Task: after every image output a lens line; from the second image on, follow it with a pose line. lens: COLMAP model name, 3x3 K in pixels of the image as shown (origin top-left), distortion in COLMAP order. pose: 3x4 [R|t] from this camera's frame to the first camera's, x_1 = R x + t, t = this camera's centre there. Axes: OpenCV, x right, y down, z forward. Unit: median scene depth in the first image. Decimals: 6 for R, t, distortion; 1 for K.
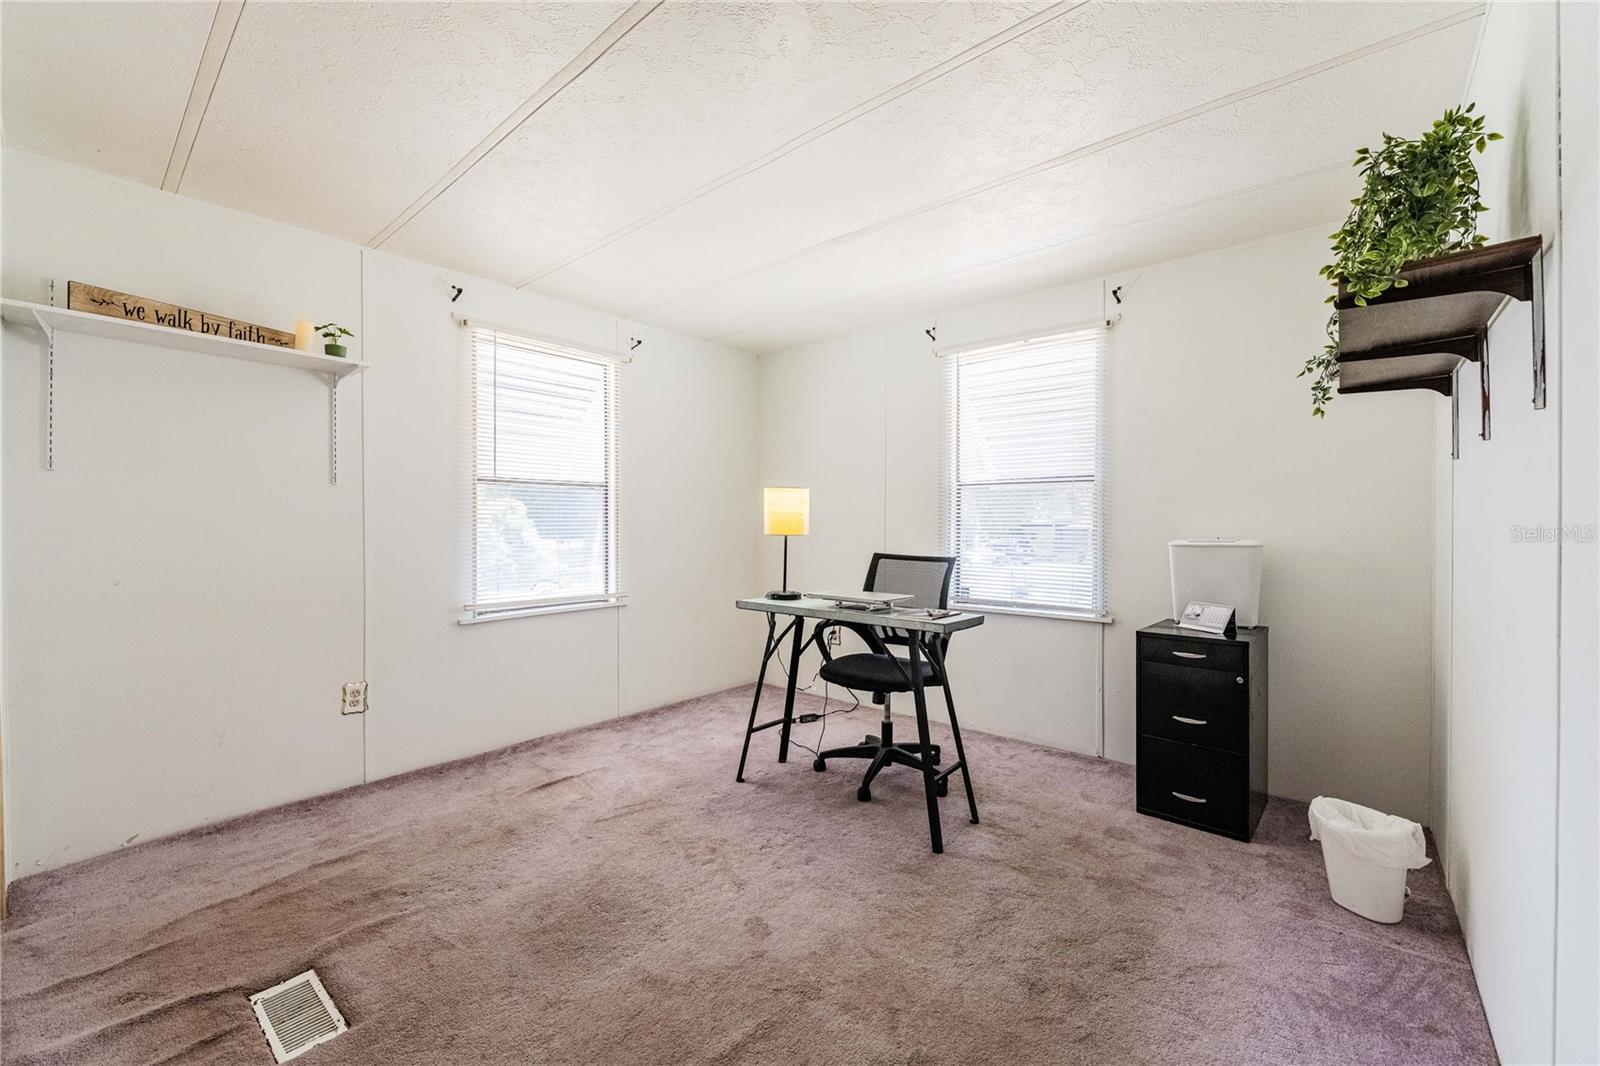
lens RADIAL K [[641.6, 0, 809.1], [0, 641.6, 531.0], [0, 0, 1]] dist [-0.008276, -0.000640]
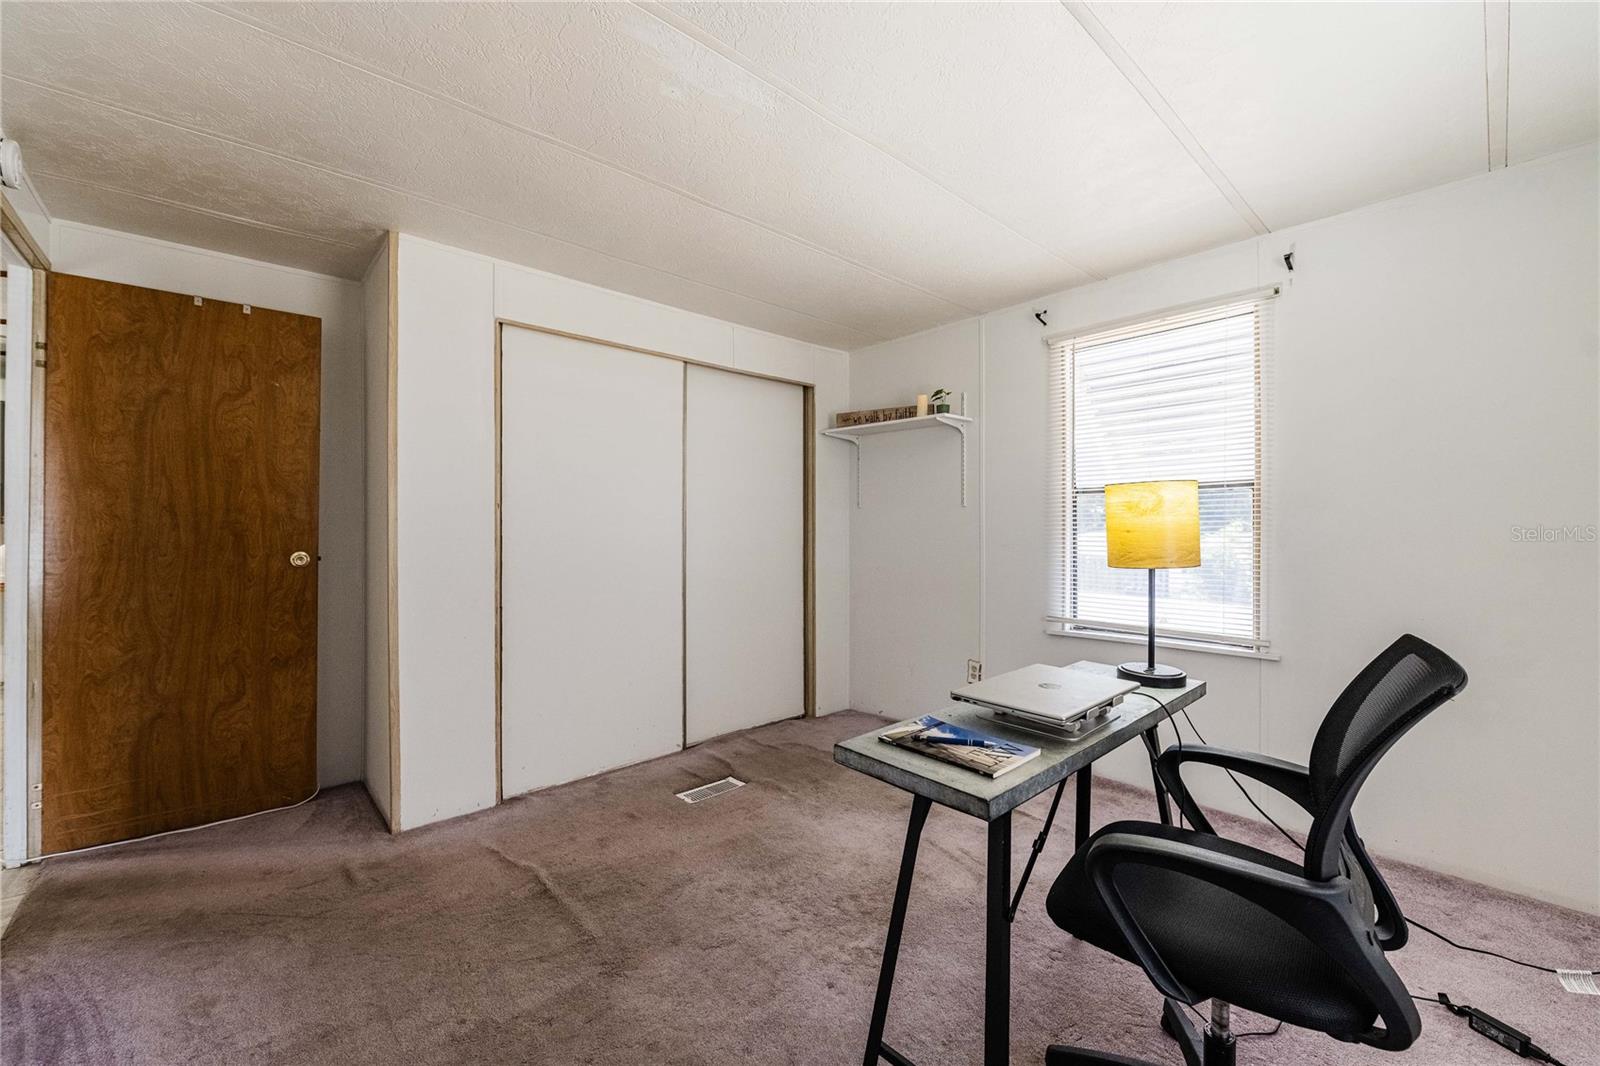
lens RADIAL K [[641.6, 0, 810.4], [0, 641.6, 526.1], [0, 0, 1]] dist [-0.008276, -0.000640]
pose [[-0.129004, 0.001322, -0.991643, 0.741818], [-0.003518, 0.999992, 0.001791, -0.039893], [0.991638, 0.003719, -0.128999, 1.034281]]
